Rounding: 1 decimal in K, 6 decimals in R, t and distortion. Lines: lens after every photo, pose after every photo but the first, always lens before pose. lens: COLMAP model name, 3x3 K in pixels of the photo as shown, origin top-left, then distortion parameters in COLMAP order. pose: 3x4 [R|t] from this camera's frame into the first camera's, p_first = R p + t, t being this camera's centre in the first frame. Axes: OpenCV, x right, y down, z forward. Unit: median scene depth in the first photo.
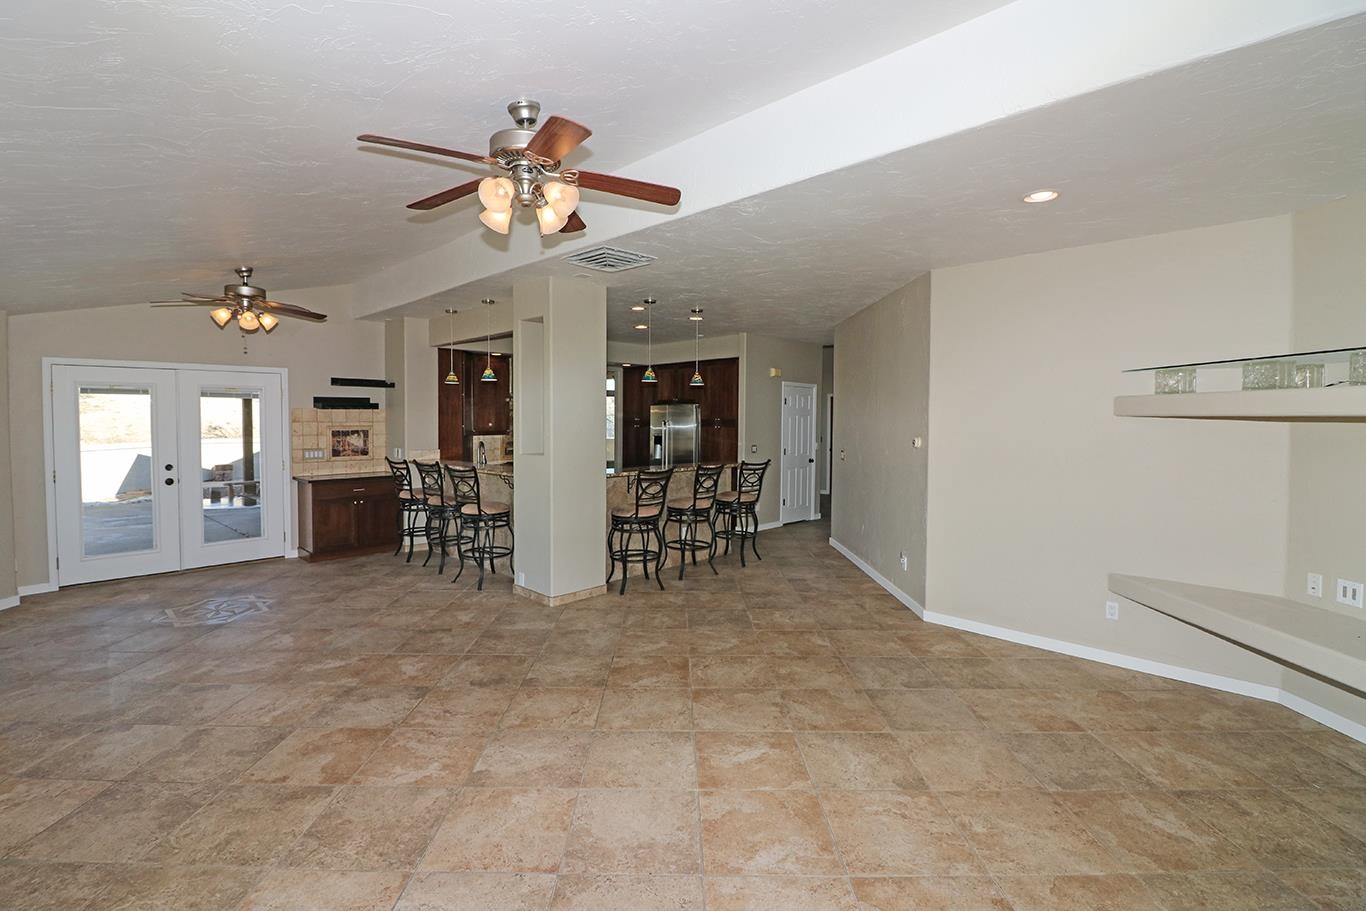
lens RADIAL K [[628.7, 0, 676.1], [0, 628.7, 446.7], [0, 0, 1]] dist [-0.010776, -0.003574]
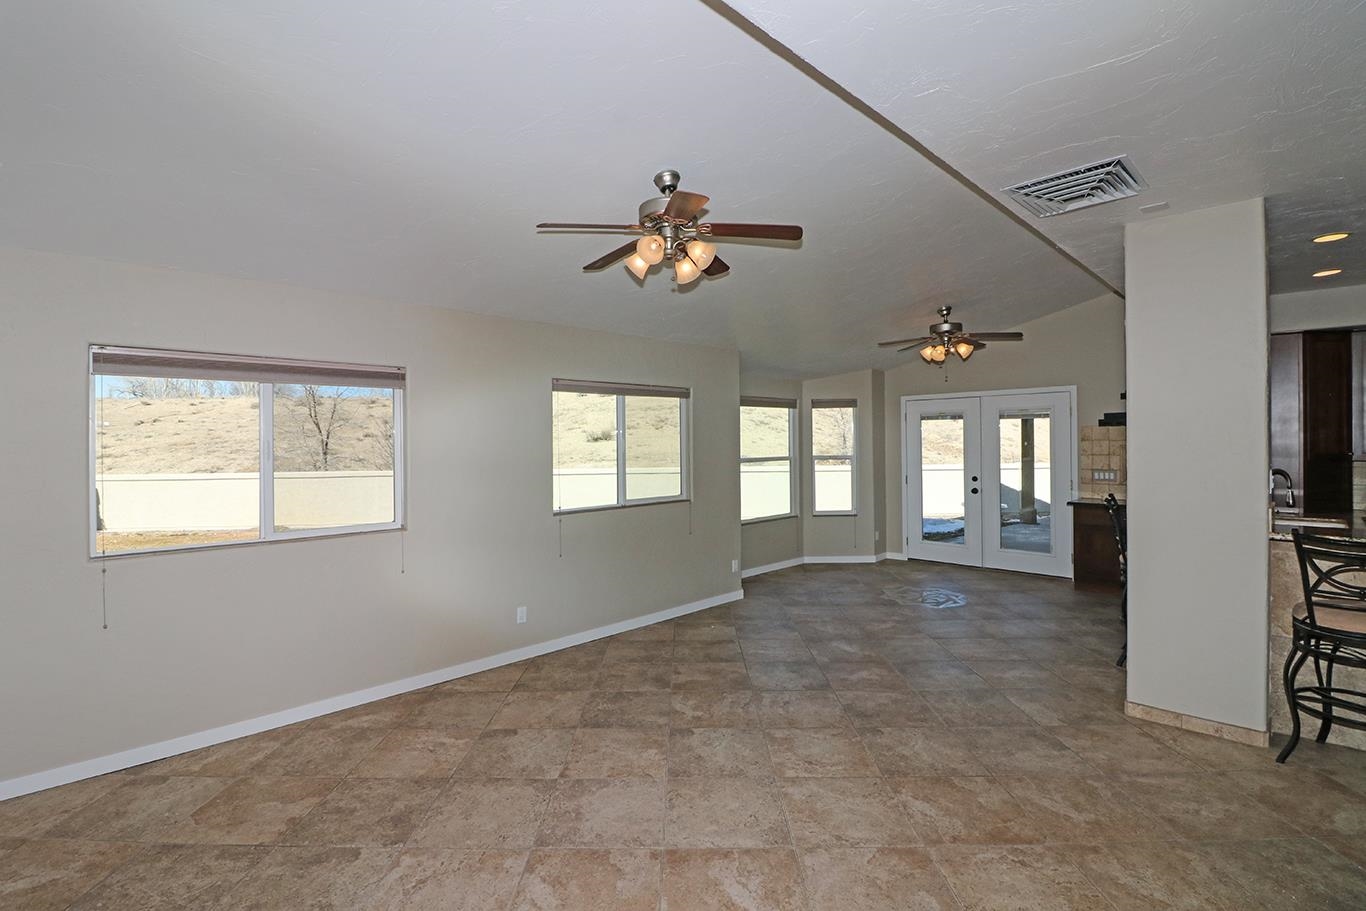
lens RADIAL K [[628.7, 0, 671.6], [0, 628.7, 446.5], [0, 0, 1]] dist [-0.010776, -0.003574]
pose [[-0.020122, 0.004823, -0.999786, 0.486622], [-0.036297, 0.999326, 0.005552, -0.017891], [0.999138, 0.036401, -0.019933, 0.529364]]
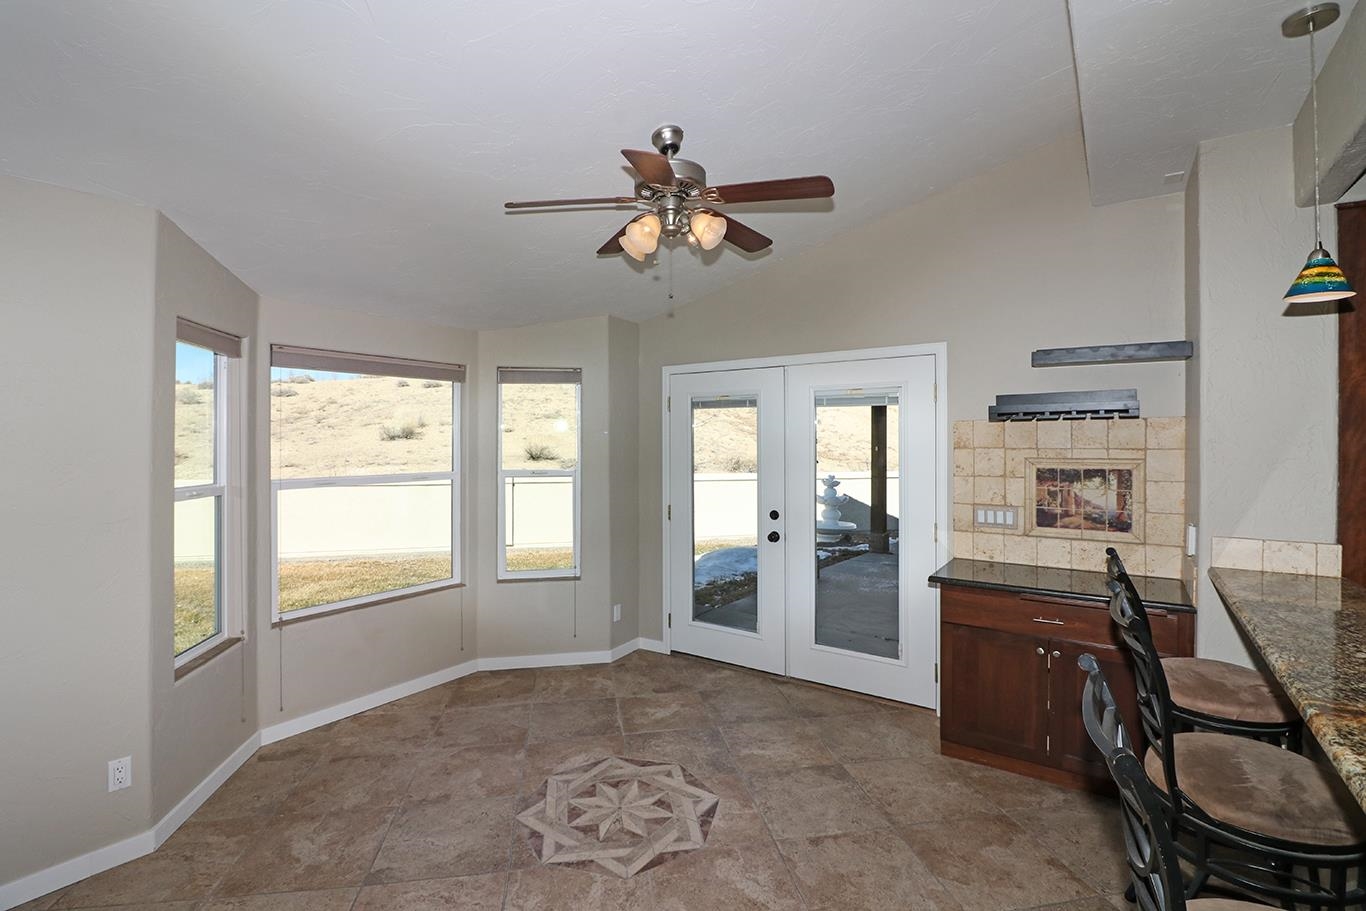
lens RADIAL K [[628.7, 0, 674.7], [0, 628.7, 446.9], [0, 0, 1]] dist [-0.010776, -0.003574]
pose [[0.168641, 0.006340, -0.985657, -0.210906], [-0.045031, 0.998985, -0.001279, -0.040361], [0.984648, 0.044601, 0.168755, 0.940497]]
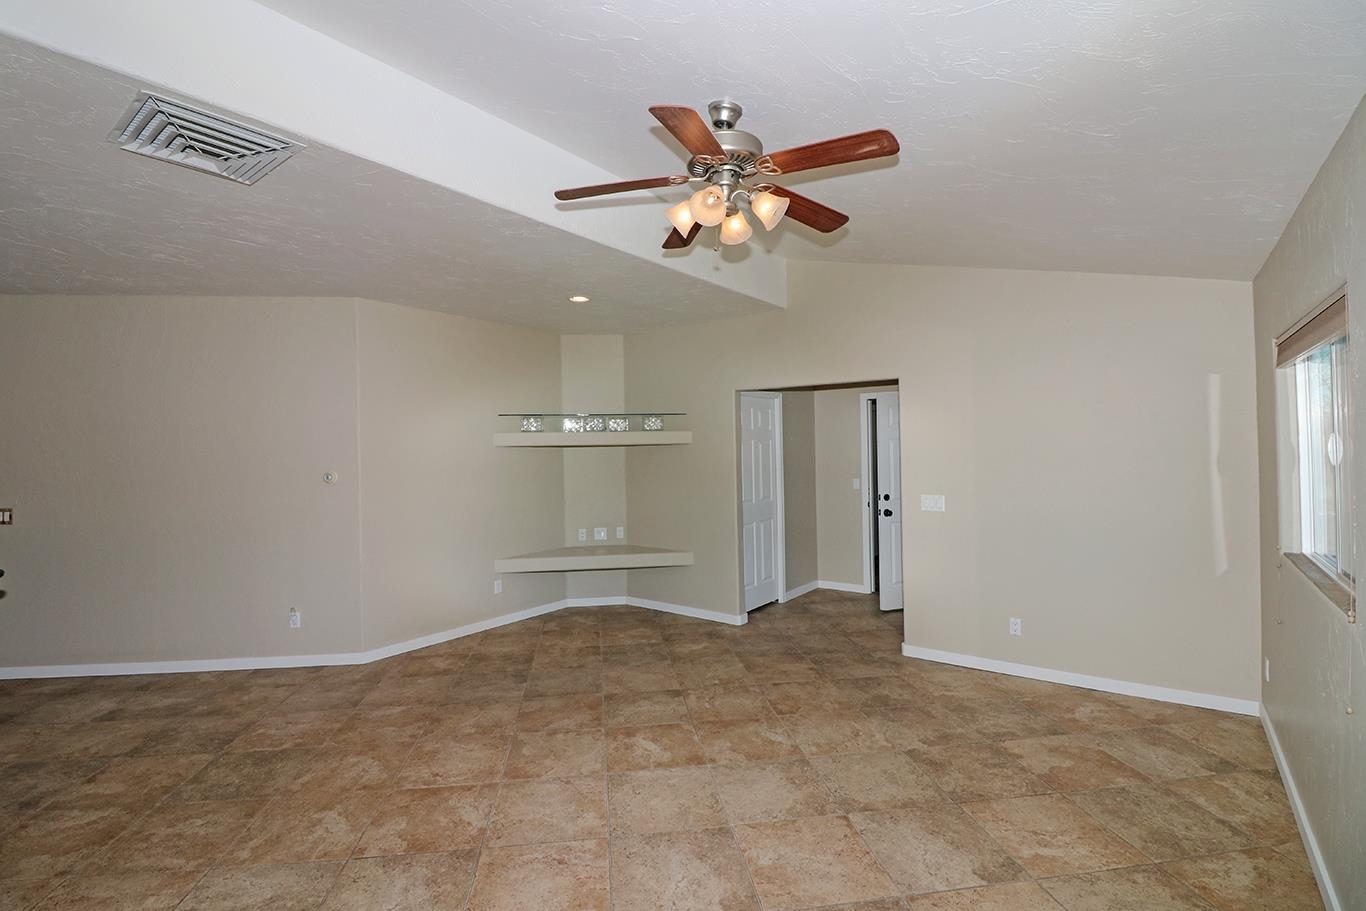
lens RADIAL K [[628.7, 0, 673.7], [0, 628.7, 447.7], [0, 0, 1]] dist [-0.010776, -0.003574]
pose [[-0.130146, -0.003513, 0.991489, -0.579223], [0.060148, 0.998124, 0.011432, -0.029273], [-0.989669, 0.061123, -0.129691, 0.617614]]
